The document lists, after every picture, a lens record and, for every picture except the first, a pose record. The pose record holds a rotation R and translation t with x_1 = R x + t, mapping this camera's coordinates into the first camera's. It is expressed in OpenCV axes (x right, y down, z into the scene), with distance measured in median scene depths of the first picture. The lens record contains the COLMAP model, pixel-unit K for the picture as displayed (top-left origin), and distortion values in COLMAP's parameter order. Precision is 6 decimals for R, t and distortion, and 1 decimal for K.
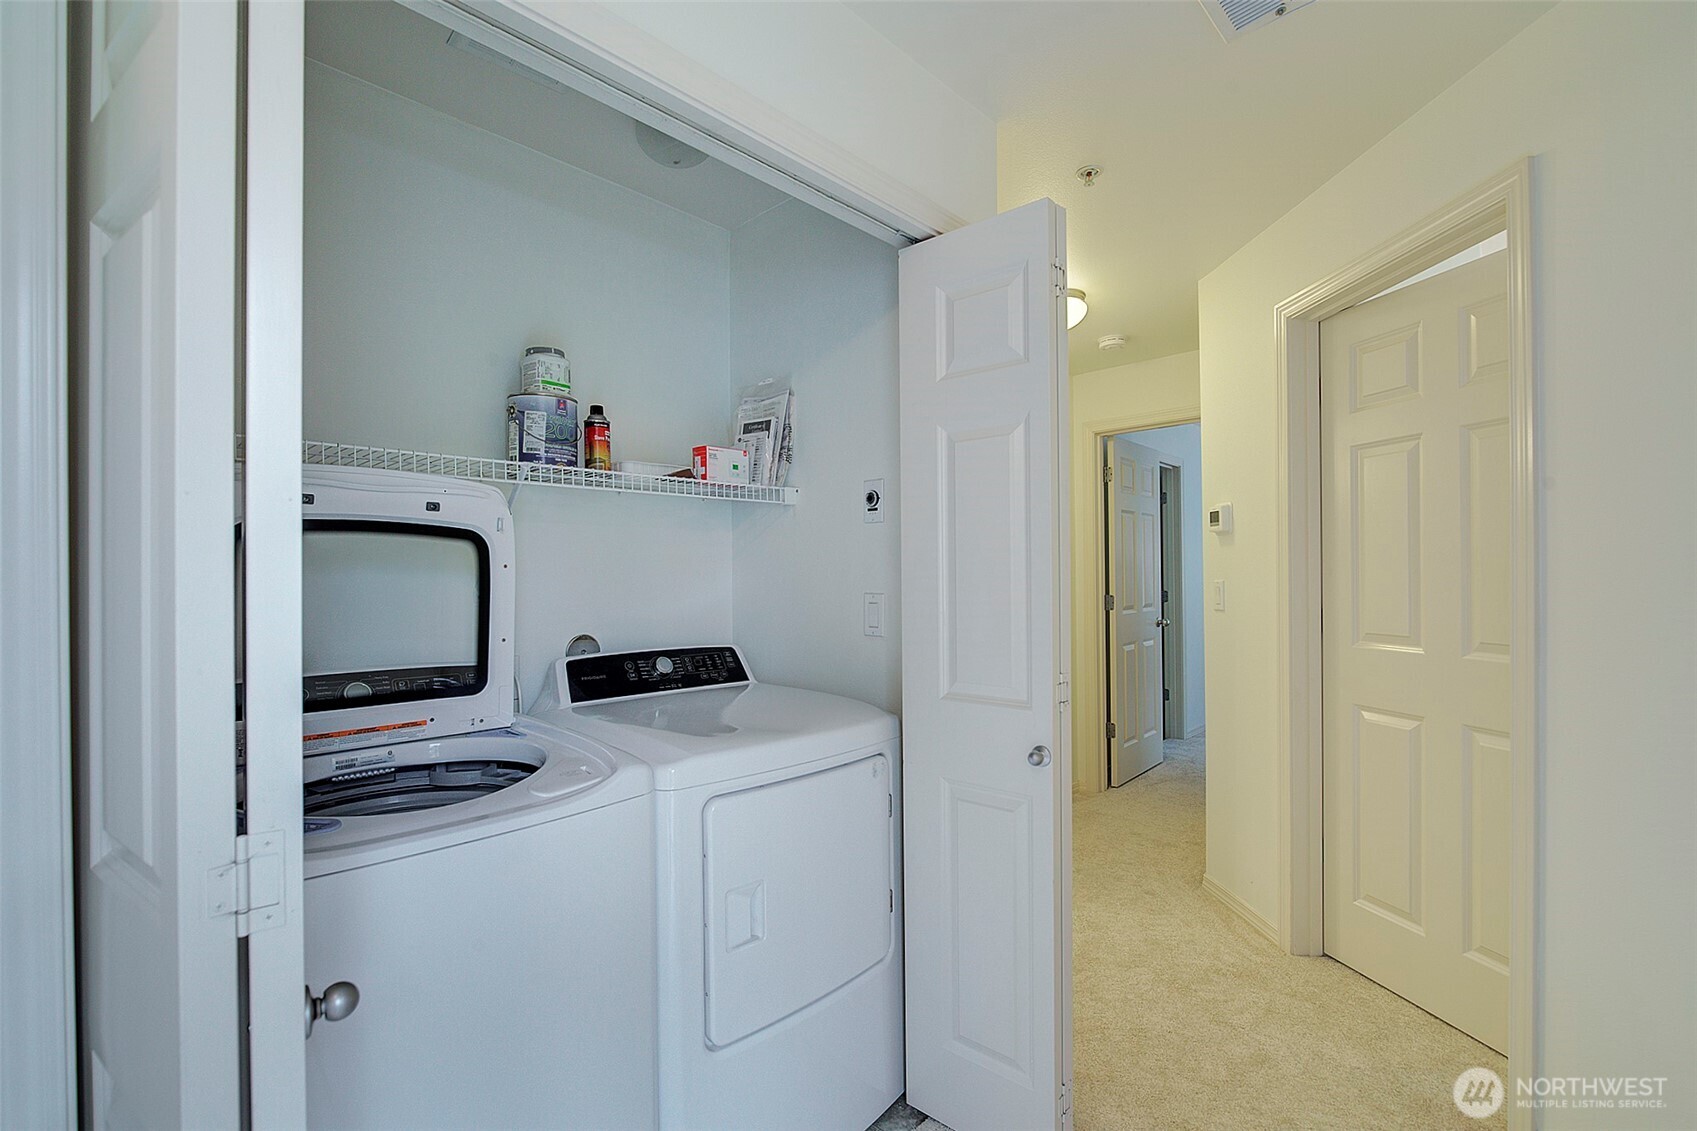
lens RADIAL K [[780.3, 0, 848.5], [0, 780.3, 565.5], [0, 0, 1]] dist [-0.000007, 0.000444]
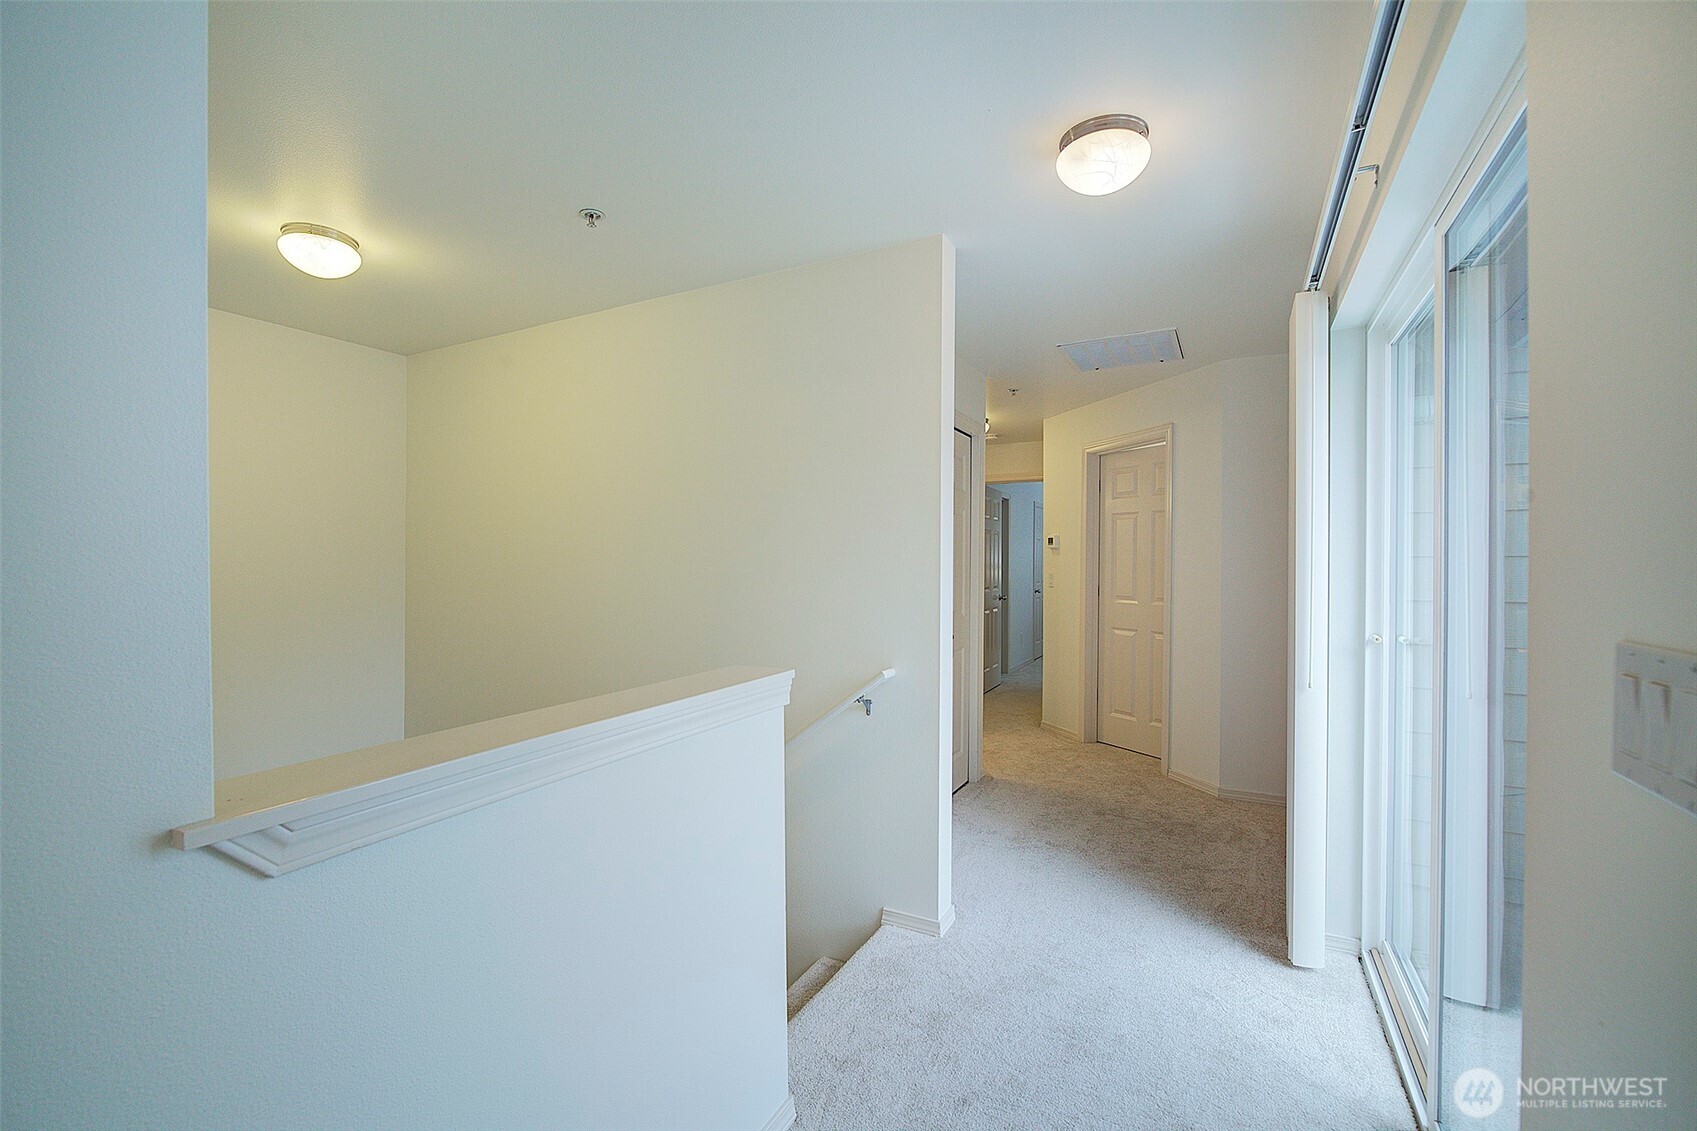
lens RADIAL K [[780.3, 0, 848.5], [0, 780.3, 565.5], [0, 0, 1]] dist [-0.000007, 0.000444]
pose [[0.965119, 0.006919, 0.261721, -0.644299], [-0.011180, 0.999828, 0.014796, -0.025593], [-0.261574, -0.017206, 0.965030, -0.928567]]
